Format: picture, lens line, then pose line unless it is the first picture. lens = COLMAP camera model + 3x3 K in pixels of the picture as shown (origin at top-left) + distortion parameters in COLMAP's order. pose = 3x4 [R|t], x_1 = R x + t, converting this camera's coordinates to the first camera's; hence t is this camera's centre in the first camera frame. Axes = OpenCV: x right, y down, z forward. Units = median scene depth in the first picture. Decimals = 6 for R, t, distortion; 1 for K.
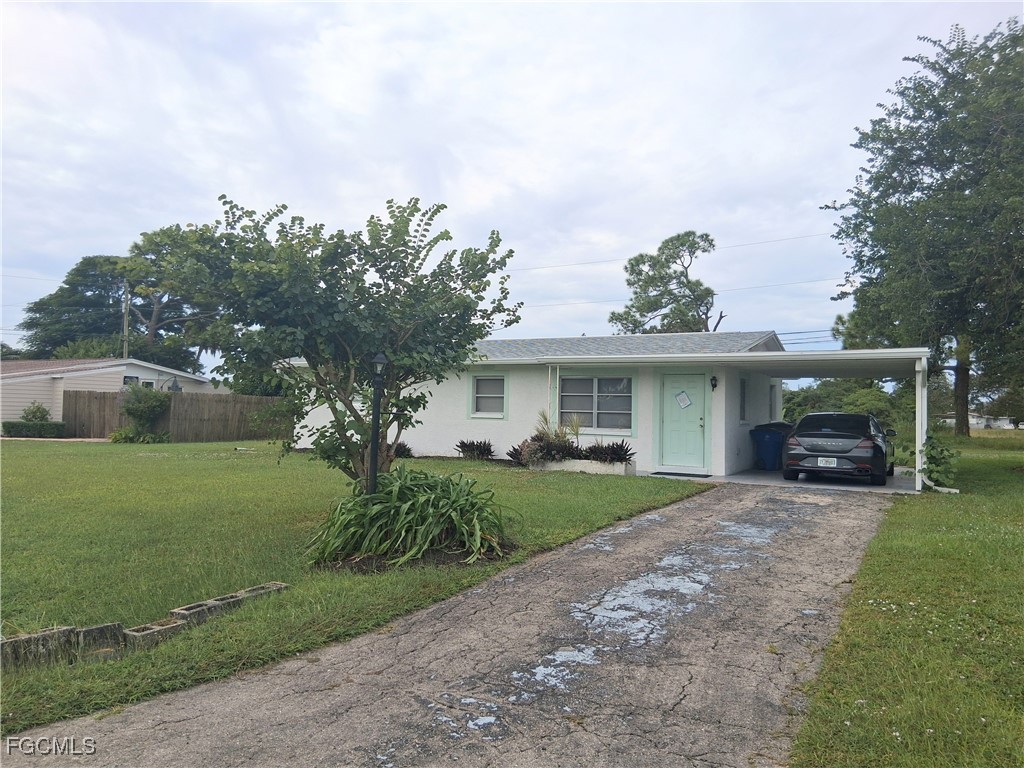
lens RADIAL K [[784.3, 0, 512.0], [0, 784.3, 384.0], [0, 0, 1]] dist [0.147392, -0.230935]
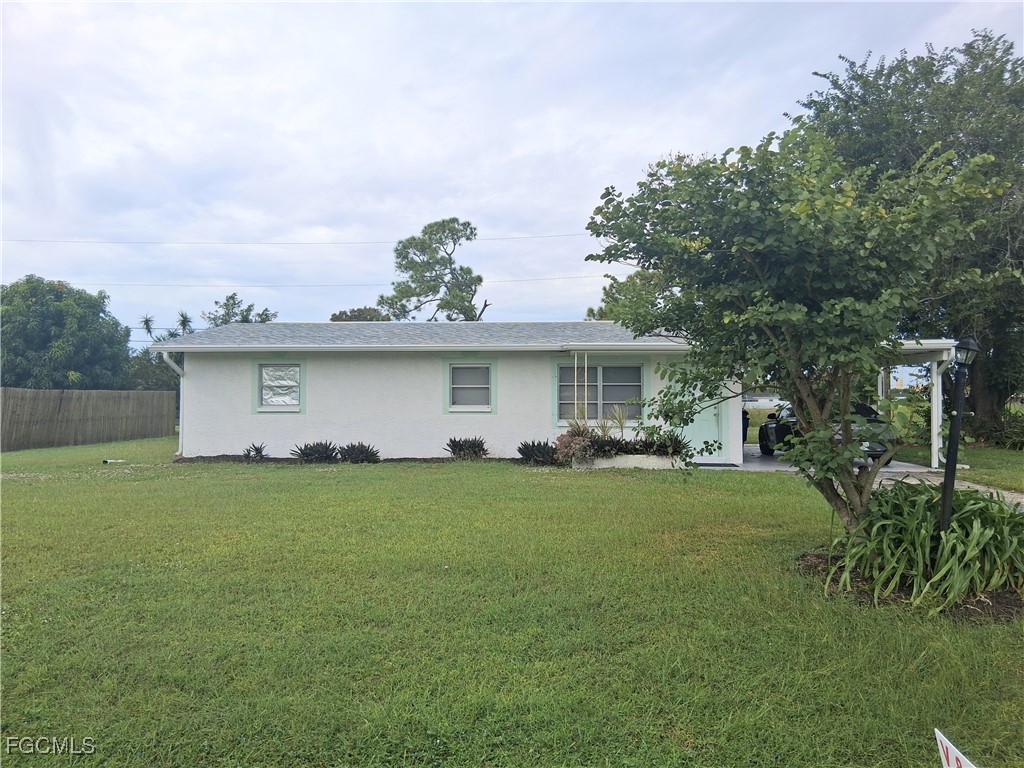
lens RADIAL K [[784.3, 0, 512.0], [0, 784.3, 384.0], [0, 0, 1]] dist [0.147392, -0.230935]
pose [[0.903328, -0.010044, 0.428833, -0.334654], [0.002582, 0.999835, 0.017981, -0.003234], [-0.428943, -0.015135, 0.903205, 0.168895]]
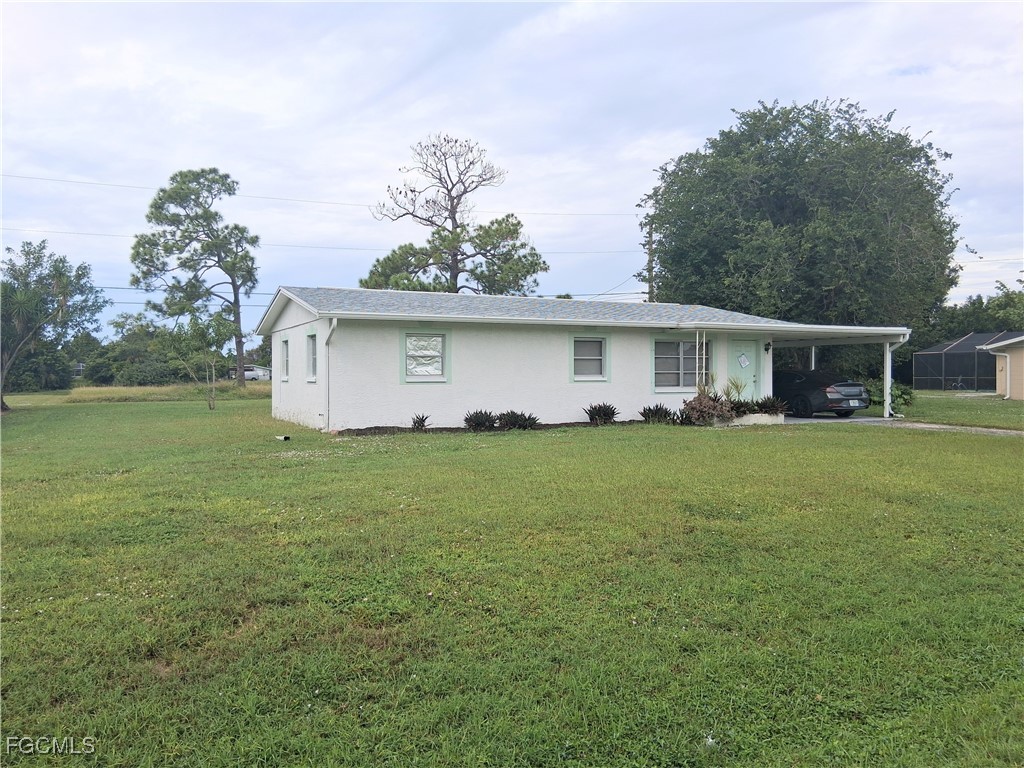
lens RADIAL K [[784.3, 0, 512.0], [0, 784.3, 384.0], [0, 0, 1]] dist [0.147392, -0.230935]
pose [[0.571954, -0.032981, 0.819623, -0.813918], [-0.016739, 0.998514, 0.051859, -0.001712], [-0.820115, -0.043381, 0.570552, 0.475967]]
